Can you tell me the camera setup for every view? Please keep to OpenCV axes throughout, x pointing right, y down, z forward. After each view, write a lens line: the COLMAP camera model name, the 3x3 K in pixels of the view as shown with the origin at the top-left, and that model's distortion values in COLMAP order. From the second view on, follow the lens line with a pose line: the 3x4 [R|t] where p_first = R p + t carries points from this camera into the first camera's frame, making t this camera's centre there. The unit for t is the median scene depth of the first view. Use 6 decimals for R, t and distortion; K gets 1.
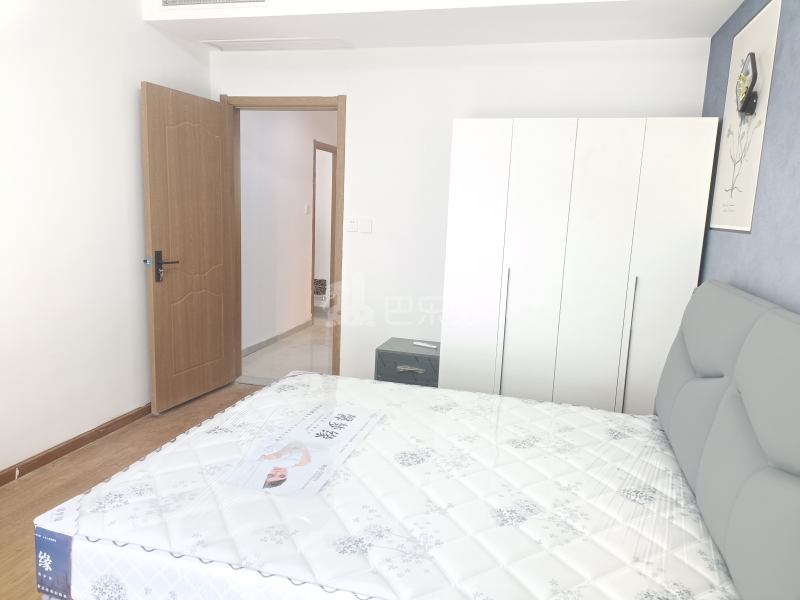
lens RADIAL K [[587.7, 0, 400.0], [0, 587.7, 300.0], [0, 0, 1]] dist [0.074180, -0.073652]
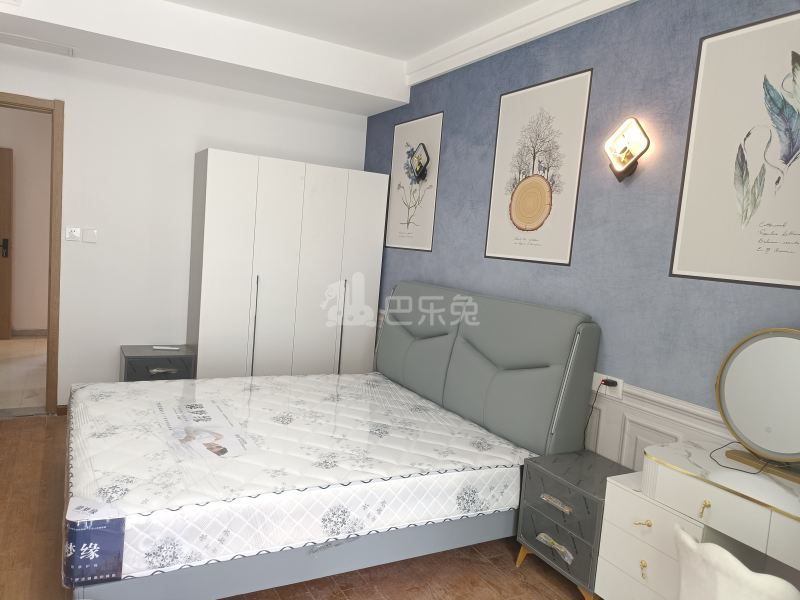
lens RADIAL K [[587.7, 0, 400.0], [0, 587.7, 300.0], [0, 0, 1]] dist [0.074180, -0.073652]
pose [[0.719166, -0.049086, 0.693102, -0.640740], [0.056230, 0.998341, 0.012359, -0.001289], [-0.692559, 0.030085, 0.720734, -0.131576]]
